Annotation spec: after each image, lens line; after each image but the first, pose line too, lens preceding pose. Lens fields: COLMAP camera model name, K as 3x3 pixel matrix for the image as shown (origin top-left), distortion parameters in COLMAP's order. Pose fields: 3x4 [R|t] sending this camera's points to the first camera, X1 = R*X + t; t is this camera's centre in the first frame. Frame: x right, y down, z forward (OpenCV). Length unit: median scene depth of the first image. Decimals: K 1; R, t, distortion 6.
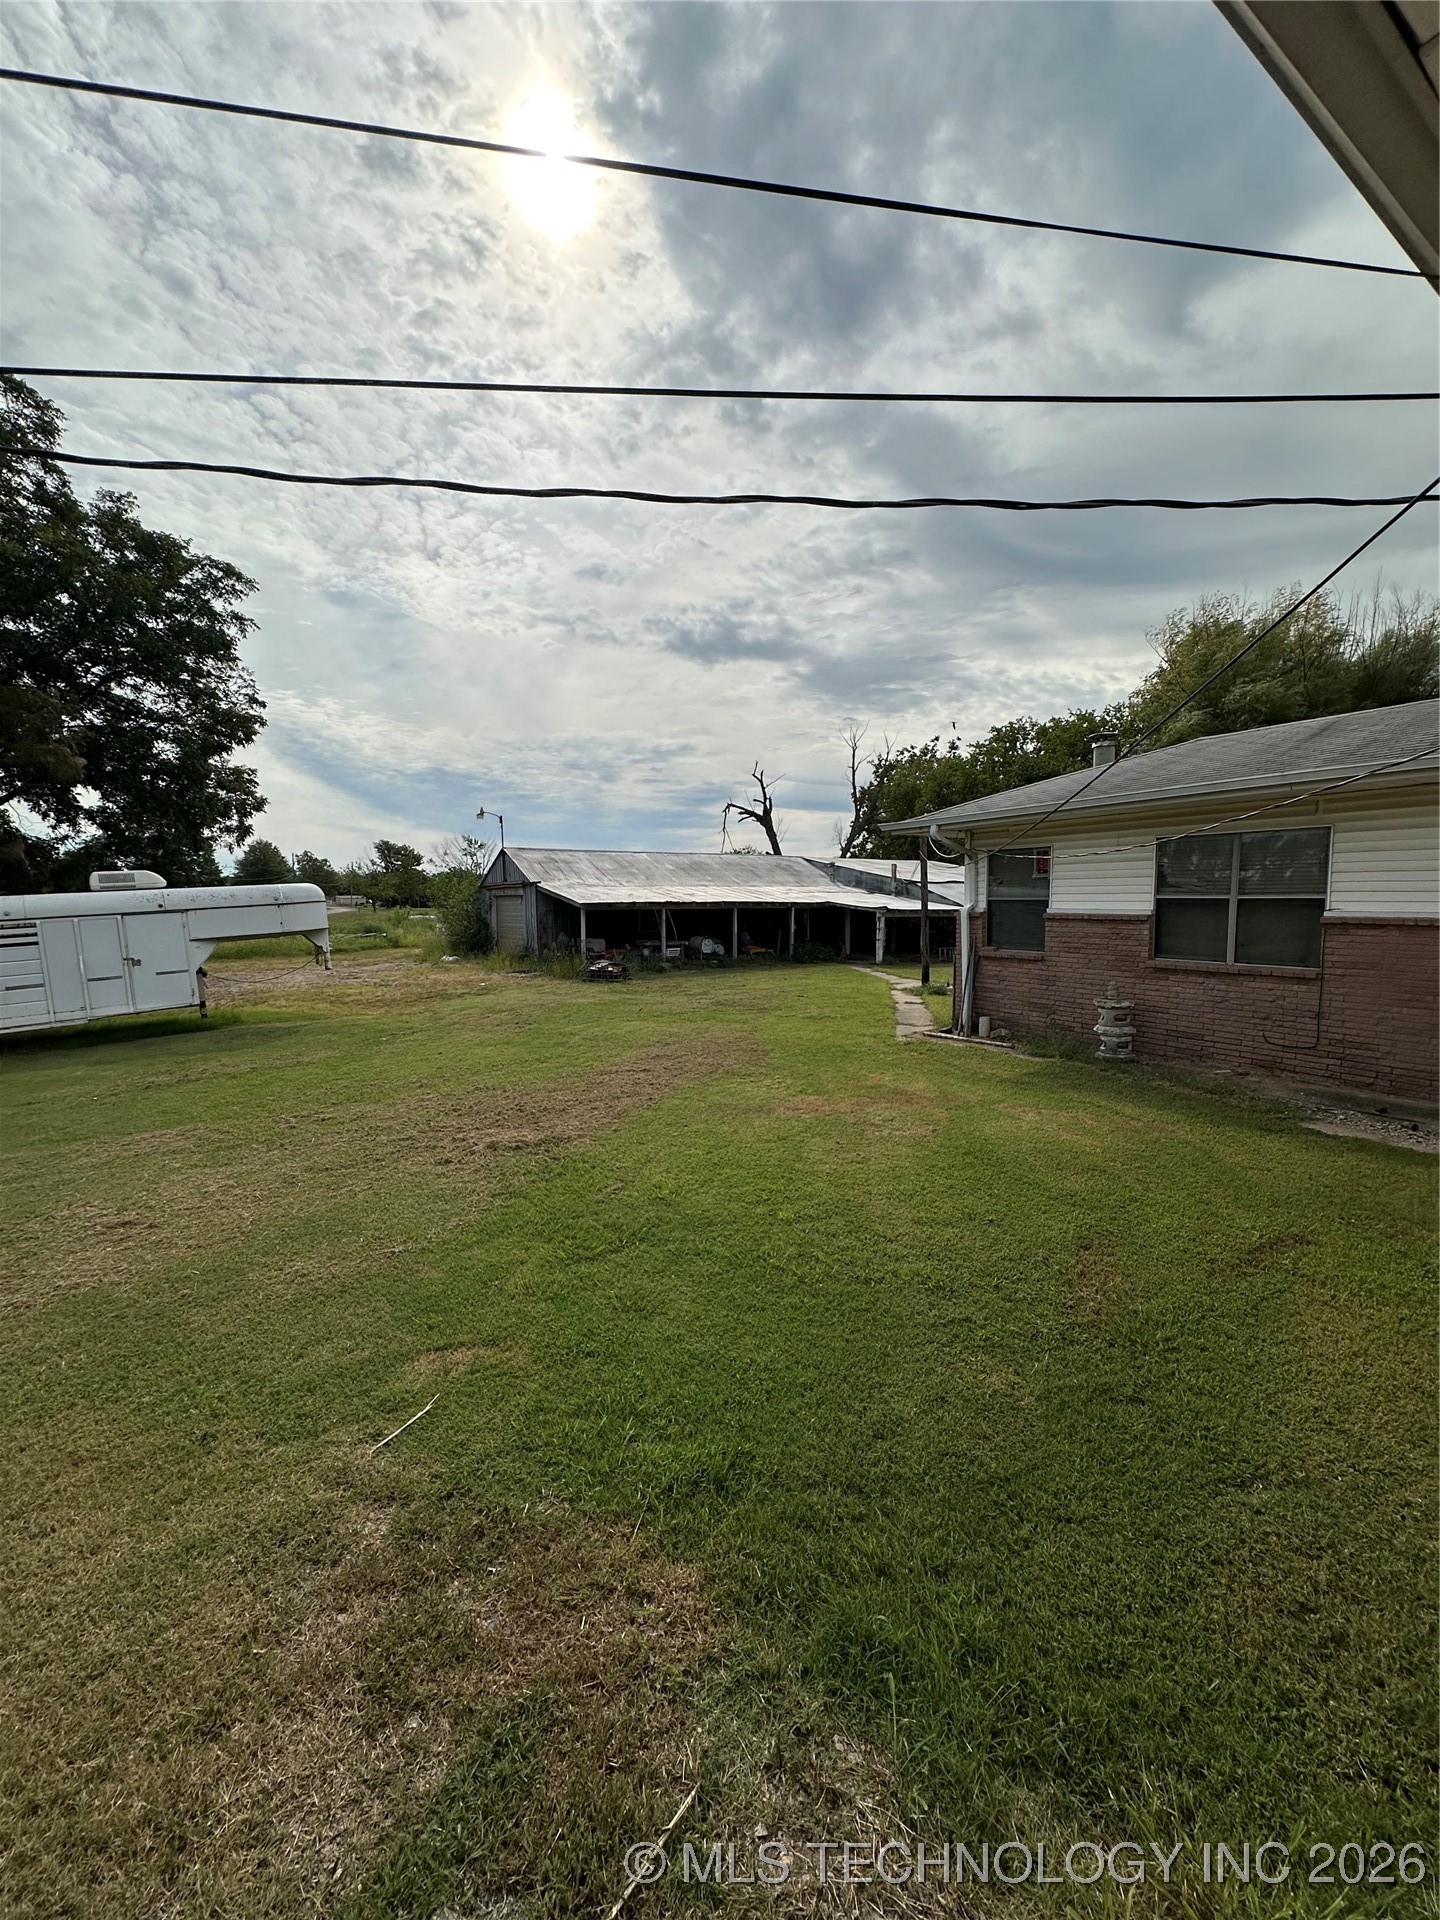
lens RADIAL K [[762.4, 0, 720.0], [0, 762.4, 960.0], [0, 0, 1]] dist [0.000547, 0.000085]
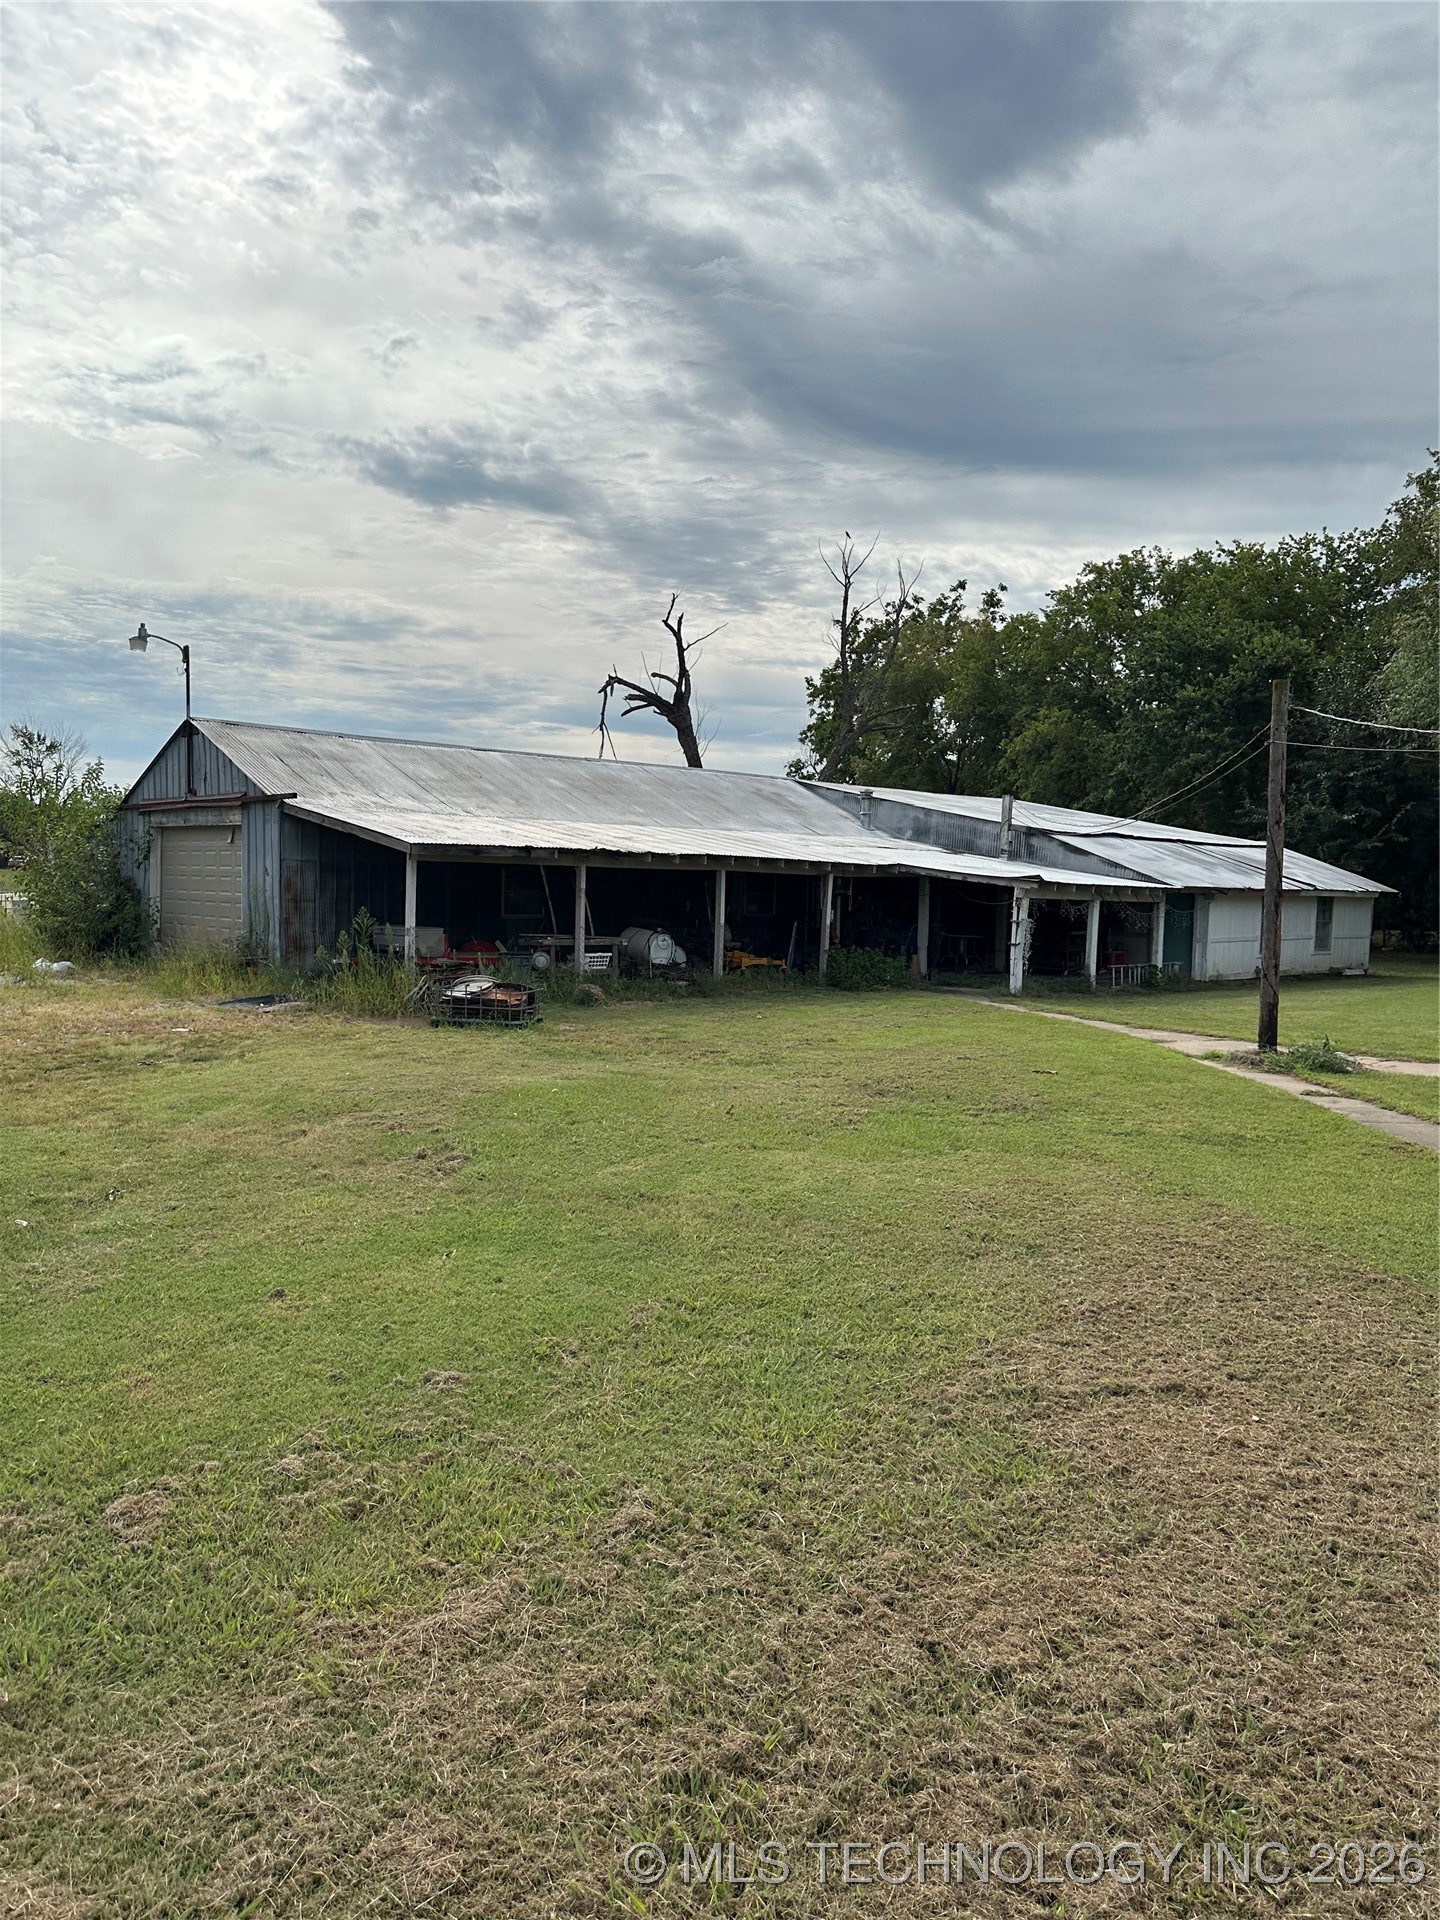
lens RADIAL K [[1338.9, 0, 720.0], [0, 1338.9, 960.0], [0, 0, 1]] dist [0.099937, -0.000372]
pose [[0.985956, 0.020751, 0.165709, -0.113959], [-0.017887, 0.999664, -0.018757, 0.002528], [-0.166042, 0.015529, 0.985996, 0.180663]]
